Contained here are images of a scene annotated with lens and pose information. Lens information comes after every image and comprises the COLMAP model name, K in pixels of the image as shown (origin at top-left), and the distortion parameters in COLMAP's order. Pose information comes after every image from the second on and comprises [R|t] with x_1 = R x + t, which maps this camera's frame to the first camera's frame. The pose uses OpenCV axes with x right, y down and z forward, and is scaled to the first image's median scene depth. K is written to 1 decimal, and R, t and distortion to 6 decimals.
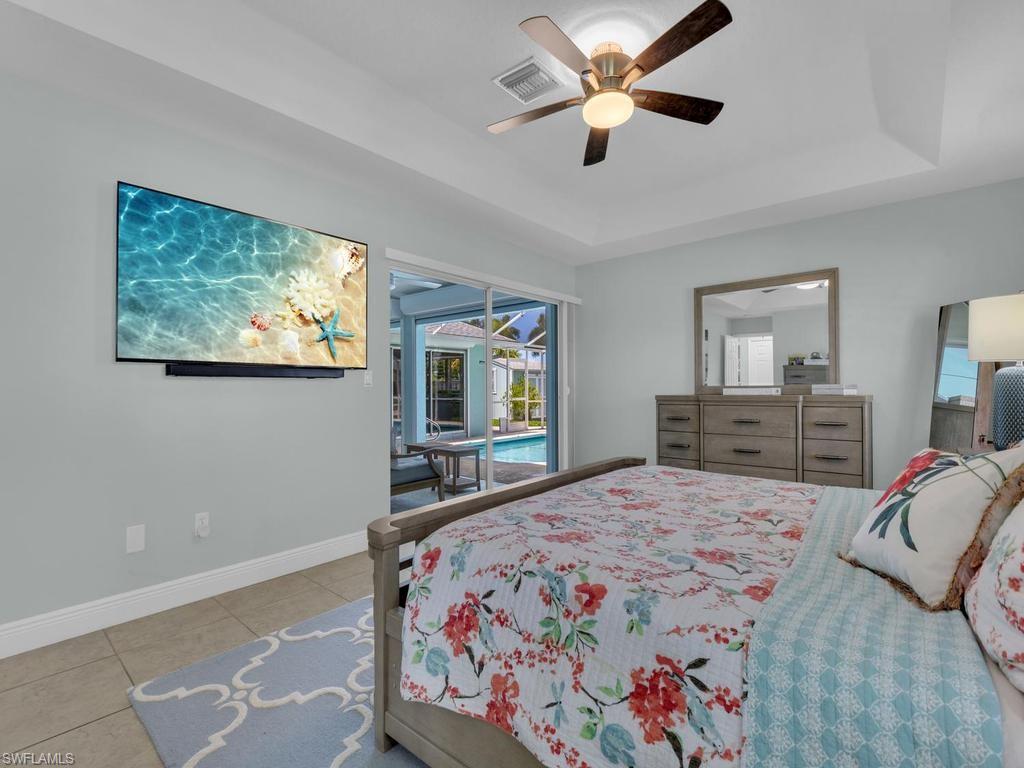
lens RADIAL K [[472.0, 0, 512.0], [0, 472.0, 384.0], [0, 0, 1]] dist [-0.001590, -0.000775]
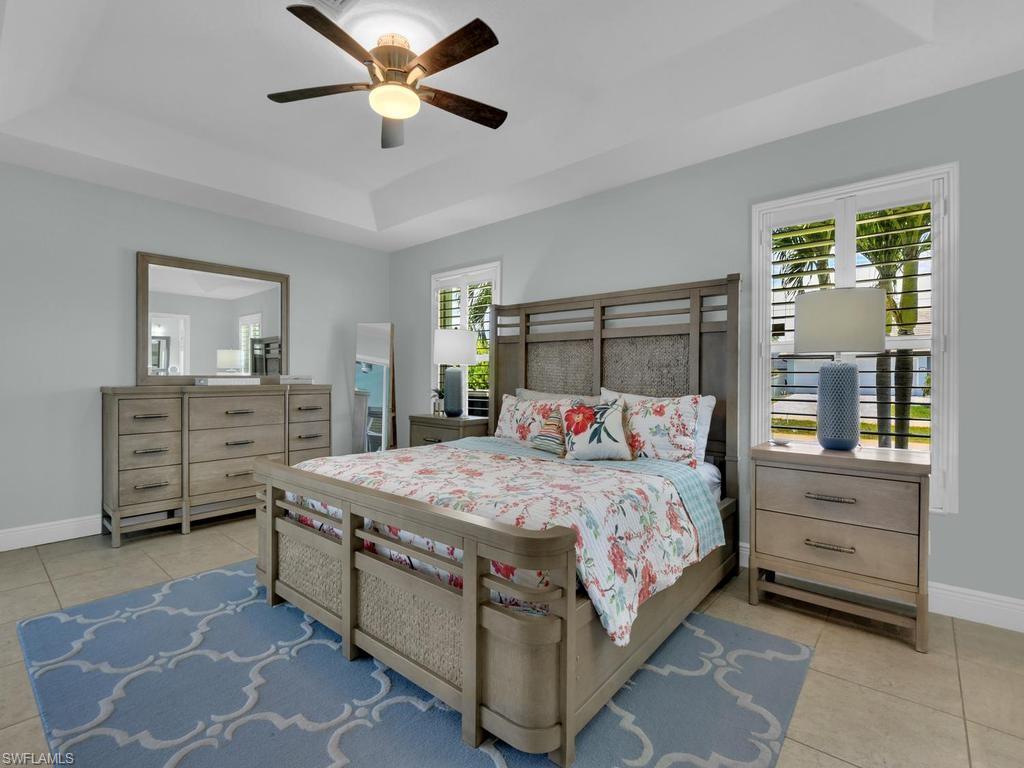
lens RADIAL K [[472.0, 0, 512.0], [0, 472.0, 384.0], [0, 0, 1]] dist [-0.001590, -0.000775]
pose [[0.007494, -0.006902, 0.999948, -0.800716], [-0.010946, 0.999916, 0.006984, 0.013318], [-0.999912, -0.010997, 0.007418, 0.738187]]
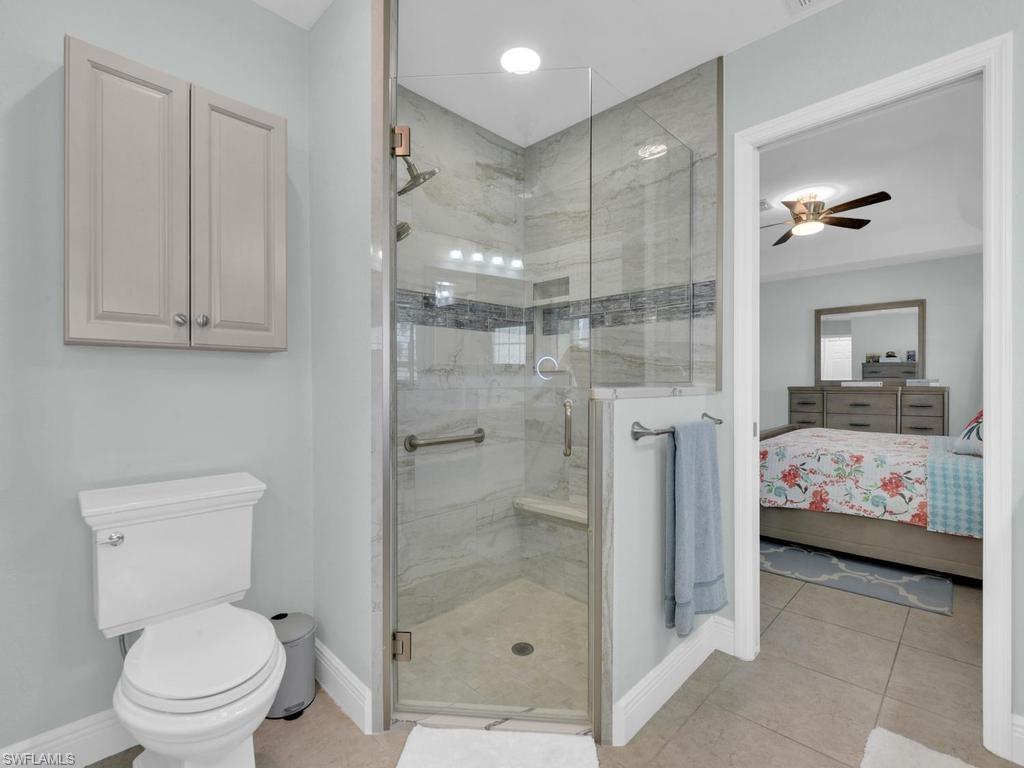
lens RADIAL K [[479.4, 0, 534.5], [0, 479.4, 383.3], [0, 0, 1]] dist [-0.000327, -0.000768]
pose [[0.999370, 0.003229, -0.035346, -0.782811], [-0.002794, 0.999920, 0.012332, -0.003480], [0.035383, -0.012225, 0.999299, -0.888875]]
